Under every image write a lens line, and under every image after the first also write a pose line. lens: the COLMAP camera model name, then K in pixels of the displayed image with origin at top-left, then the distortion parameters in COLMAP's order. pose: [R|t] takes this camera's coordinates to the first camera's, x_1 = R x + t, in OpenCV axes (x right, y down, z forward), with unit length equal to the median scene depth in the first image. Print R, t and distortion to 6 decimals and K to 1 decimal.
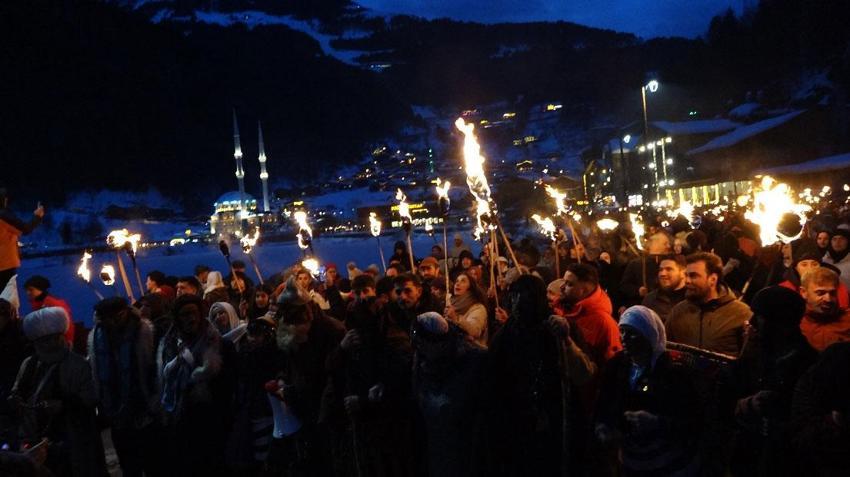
lens RADIAL K [[669.2, 0, 425.0], [0, 669.2, 238.5], [0, 0, 1]] dist [-0.005617, -0.002342]
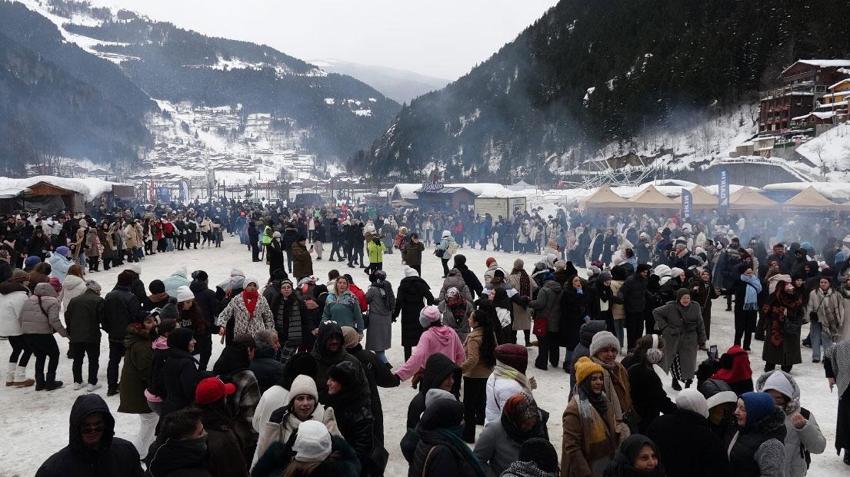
lens RADIAL K [[669.2, 0, 425.0], [0, 669.2, 238.5], [0, 0, 1]] dist [-0.005617, -0.002342]
pose [[0.876030, 0.053337, 0.479298, -0.154211], [-0.065514, 0.997814, 0.008705, 0.023811], [-0.477786, -0.039027, 0.877609, -0.372694]]
